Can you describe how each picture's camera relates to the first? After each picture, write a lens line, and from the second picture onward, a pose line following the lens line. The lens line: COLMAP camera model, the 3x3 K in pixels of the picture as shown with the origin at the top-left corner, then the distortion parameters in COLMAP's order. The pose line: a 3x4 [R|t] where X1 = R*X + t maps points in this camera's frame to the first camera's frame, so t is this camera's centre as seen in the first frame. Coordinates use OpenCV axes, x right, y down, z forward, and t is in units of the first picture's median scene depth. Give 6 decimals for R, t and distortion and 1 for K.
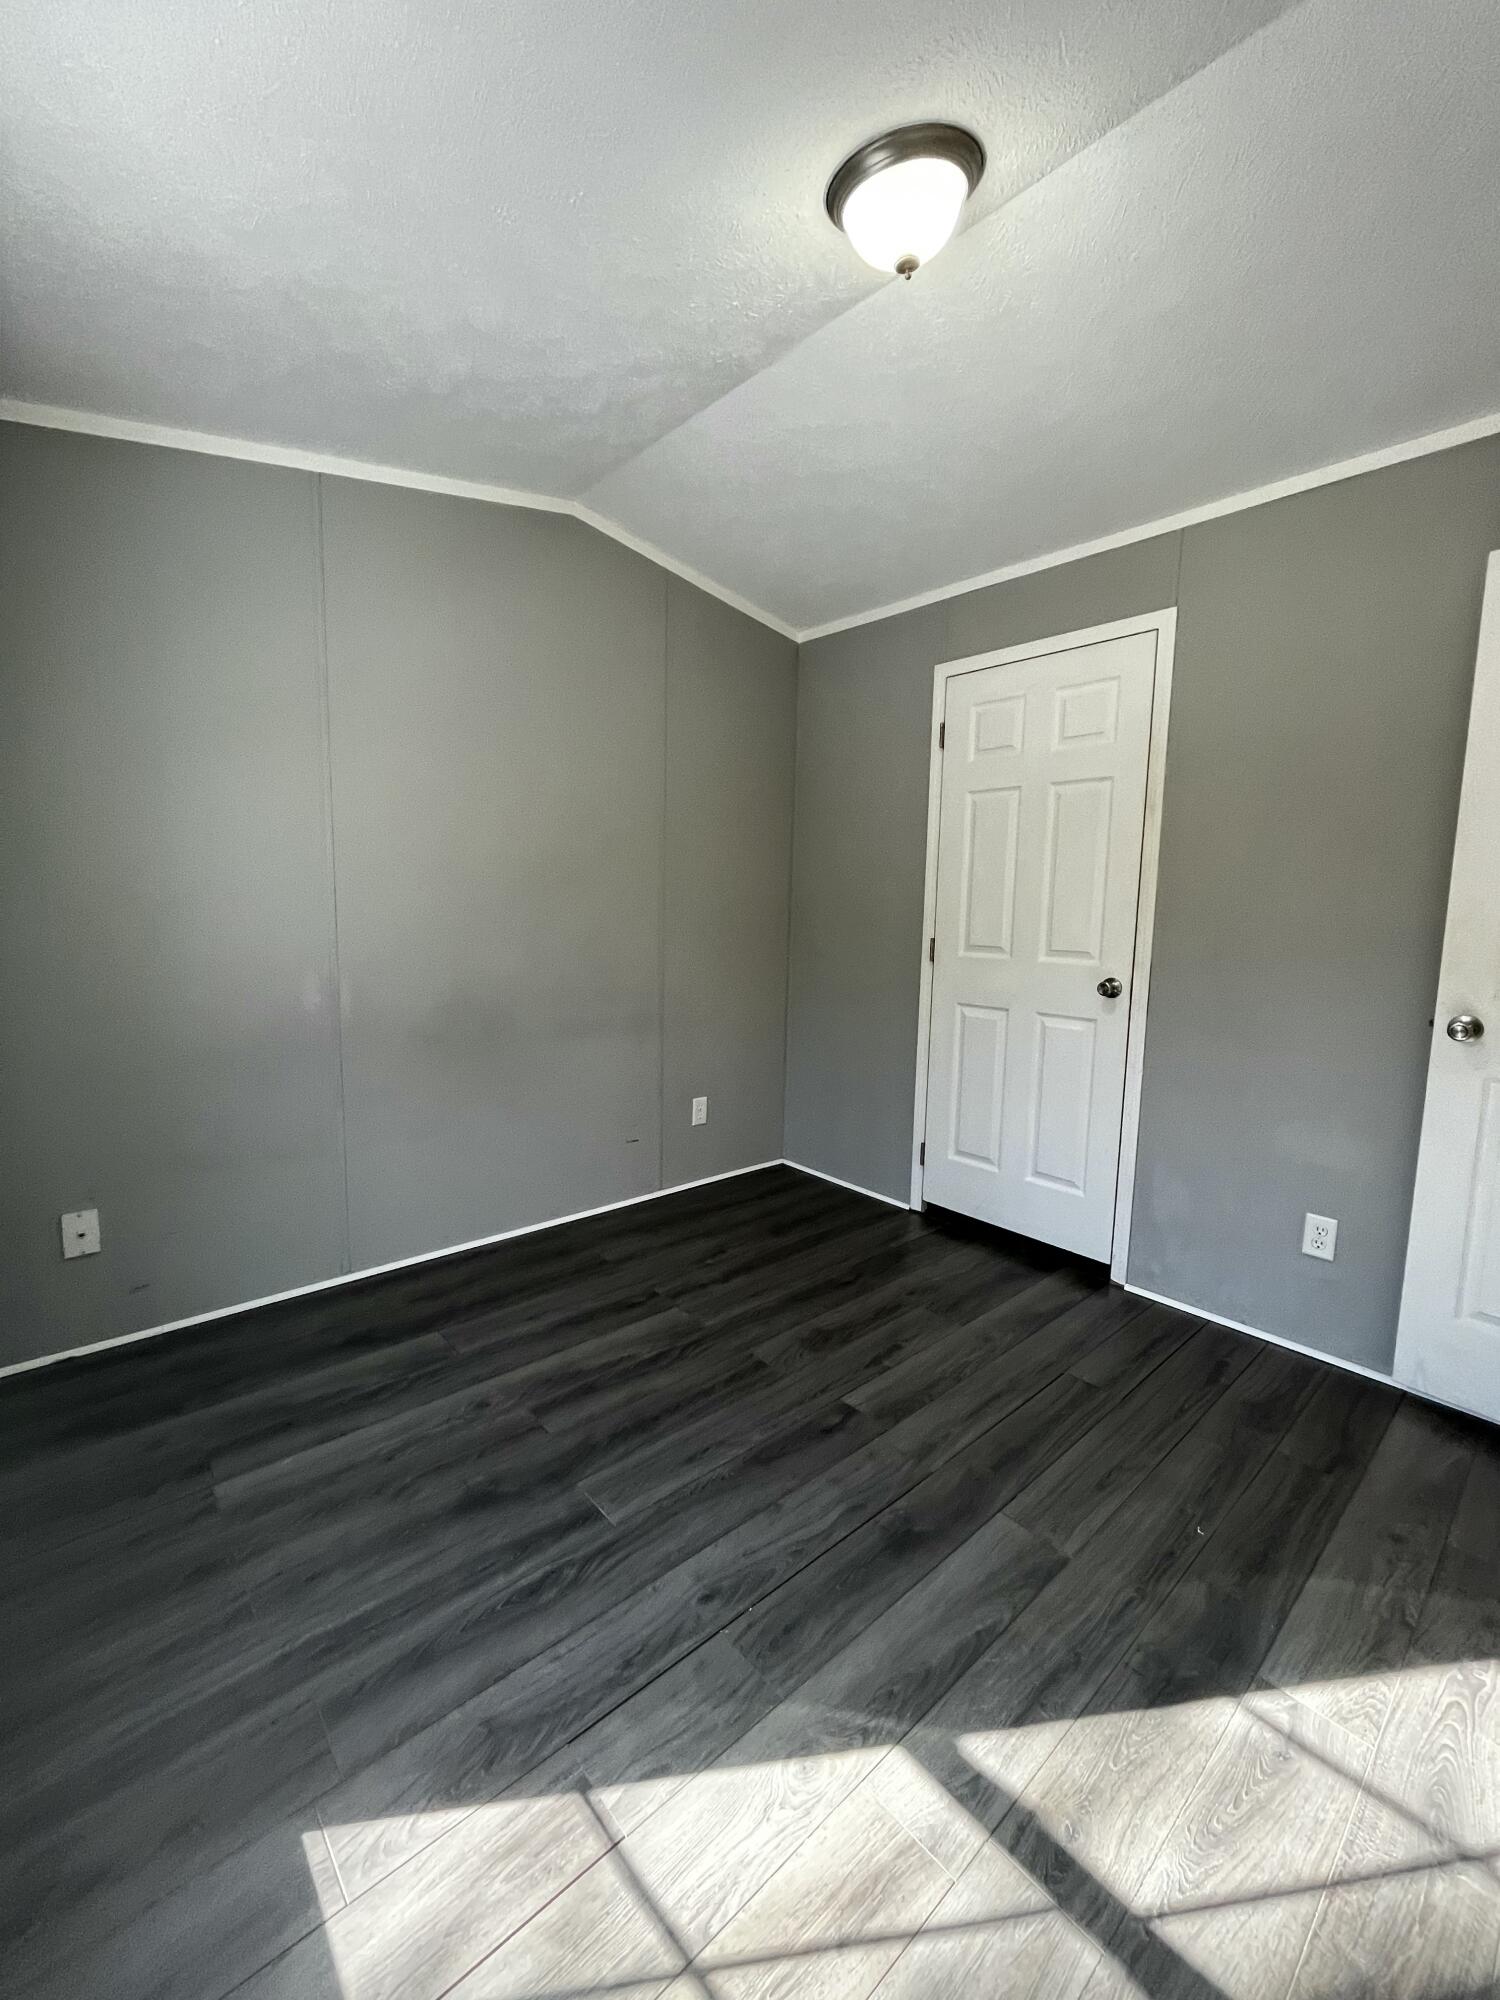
lens RADIAL K [[813.4, 0, 741.7], [0, 813.4, 999.2], [0, 0, 1]] dist [-0.003596, -0.000476]
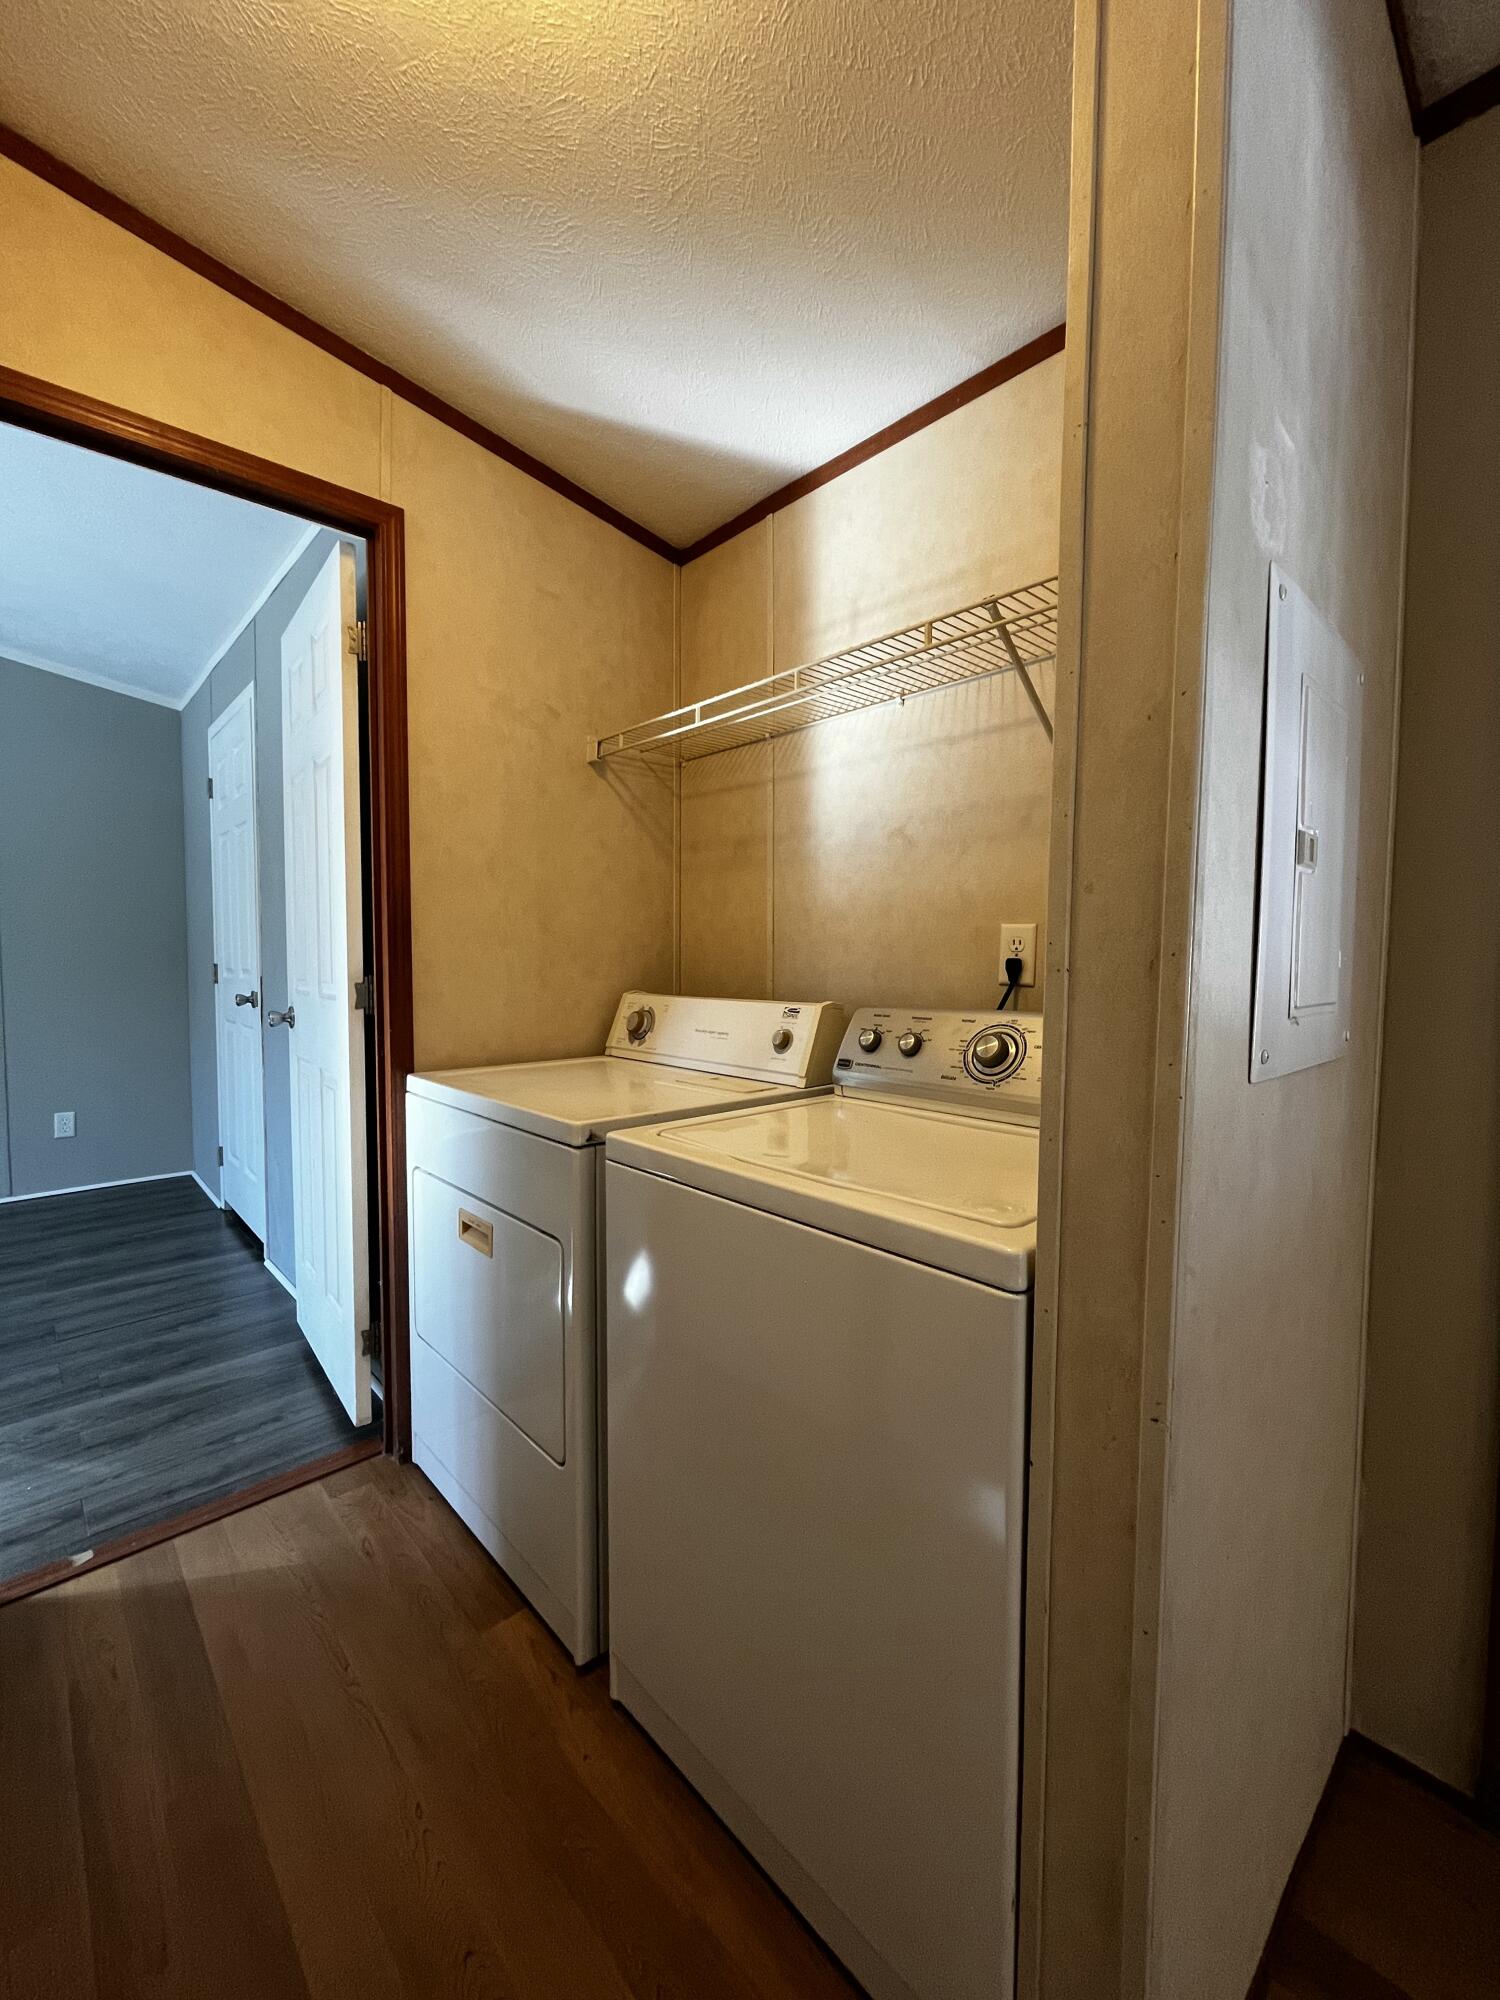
lens RADIAL K [[813.4, 0, 741.7], [0, 813.4, 999.2], [0, 0, 1]] dist [-0.003596, -0.000476]
pose [[0.999727, -0.019812, 0.012363, 1.769414], [0.020550, 0.997814, -0.062805, 0.112474], [-0.011091, 0.063042, 0.997949, -0.258019]]
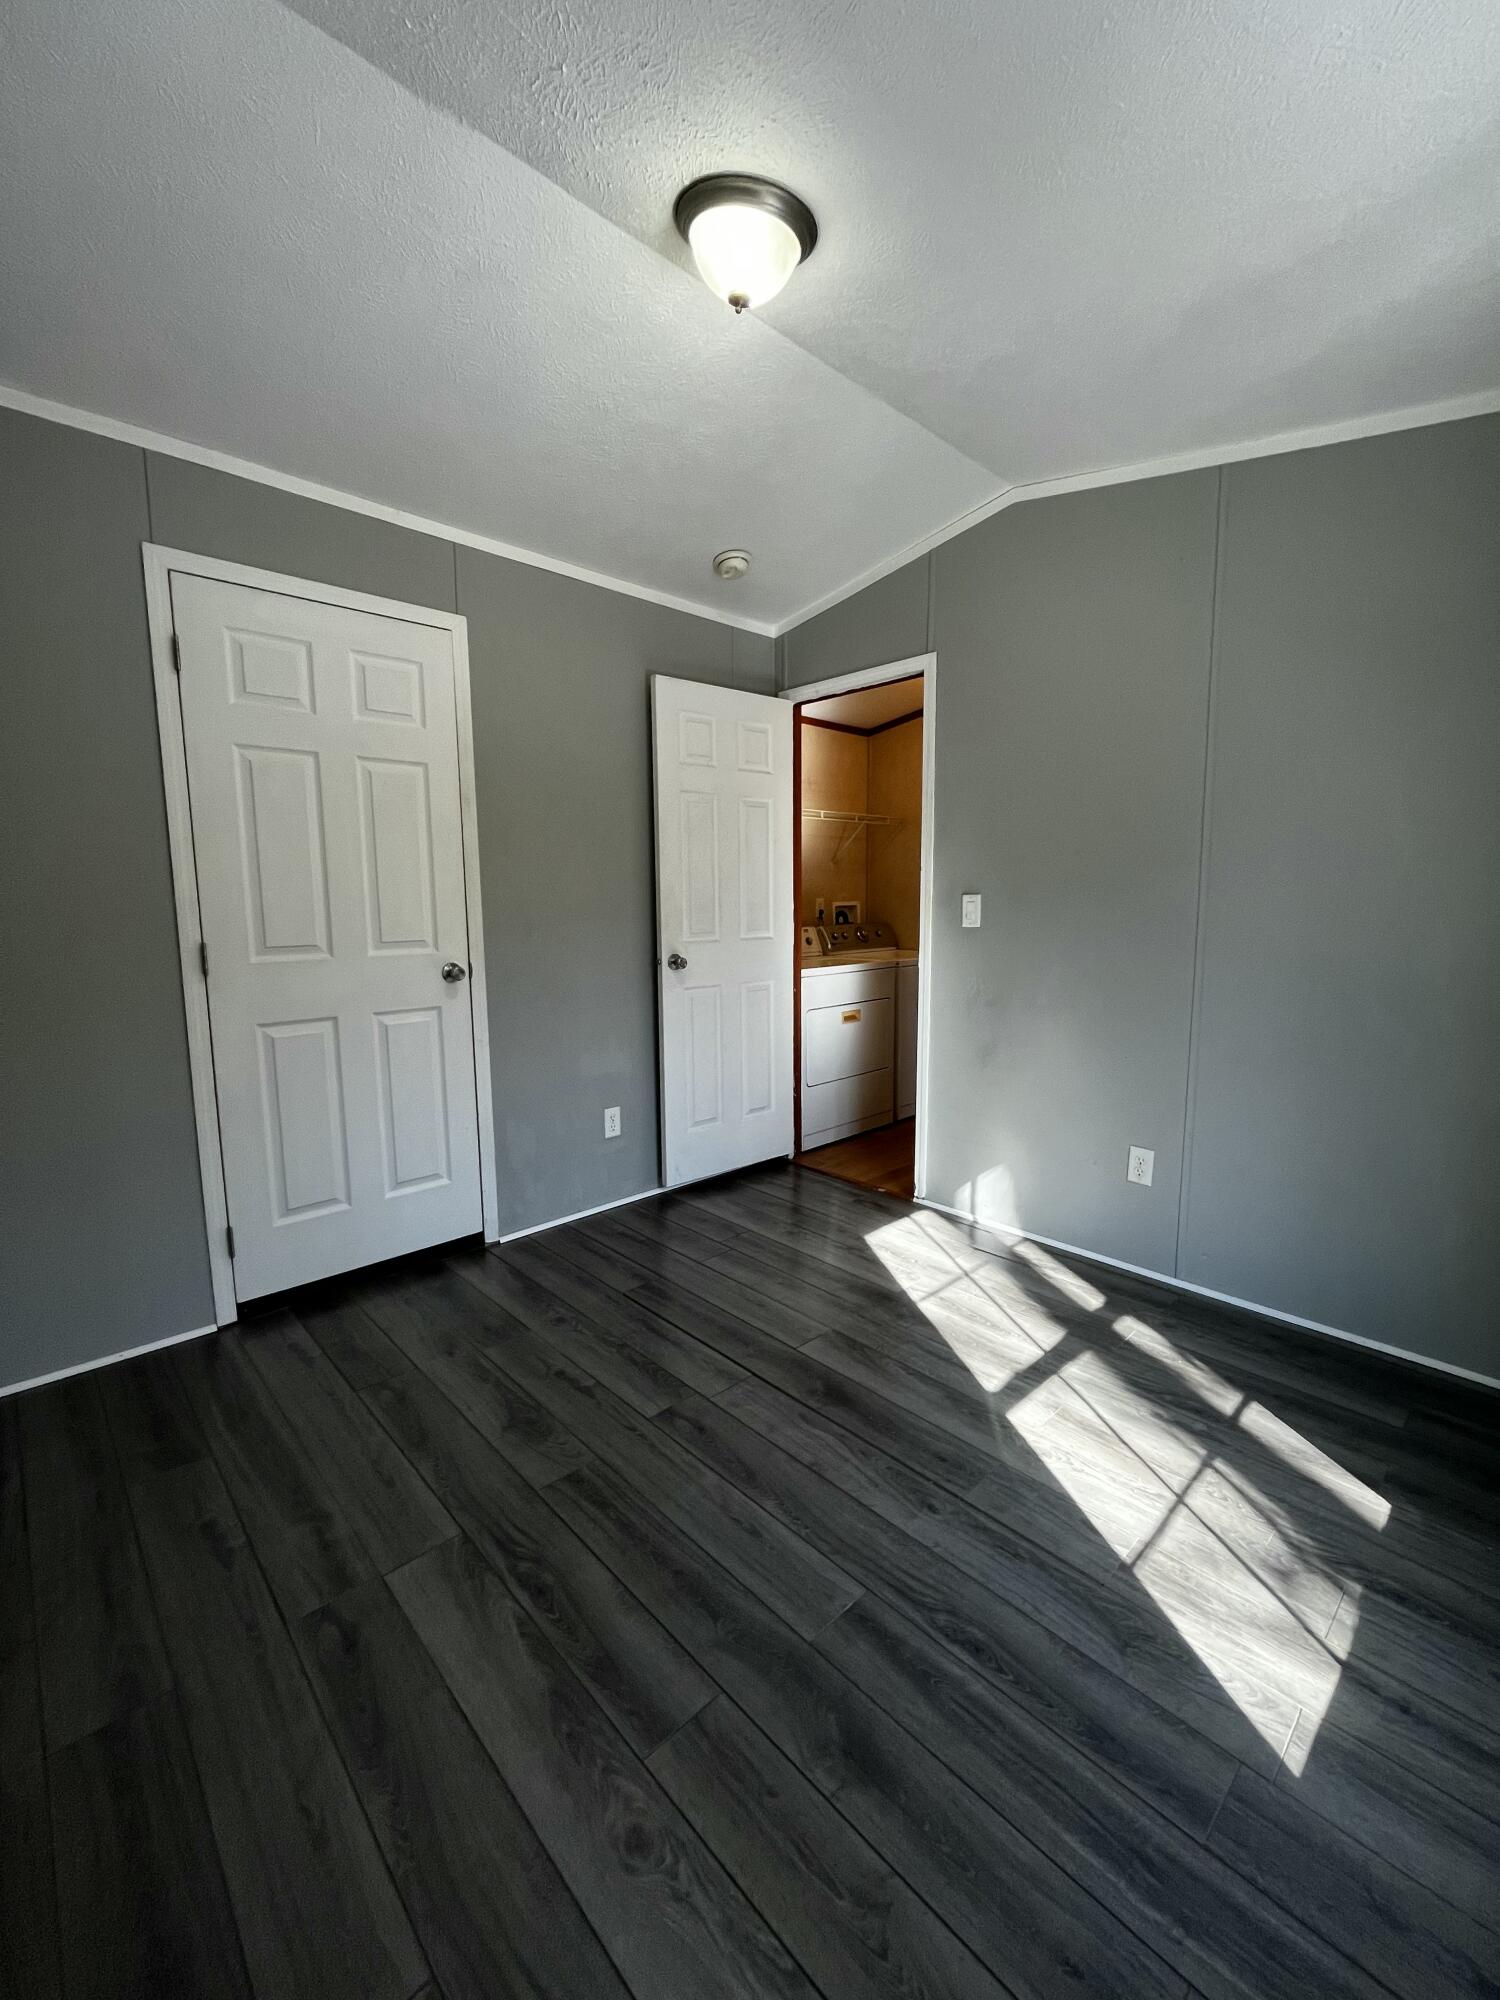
lens RADIAL K [[813.4, 0, 741.7], [0, 813.4, 999.2], [0, 0, 1]] dist [-0.003596, -0.000476]
pose [[-0.027258, -0.143762, 0.989237, -0.897825], [0.123152, 0.981583, 0.146043, -0.133574], [-0.992013, 0.125807, -0.009051, 1.009592]]
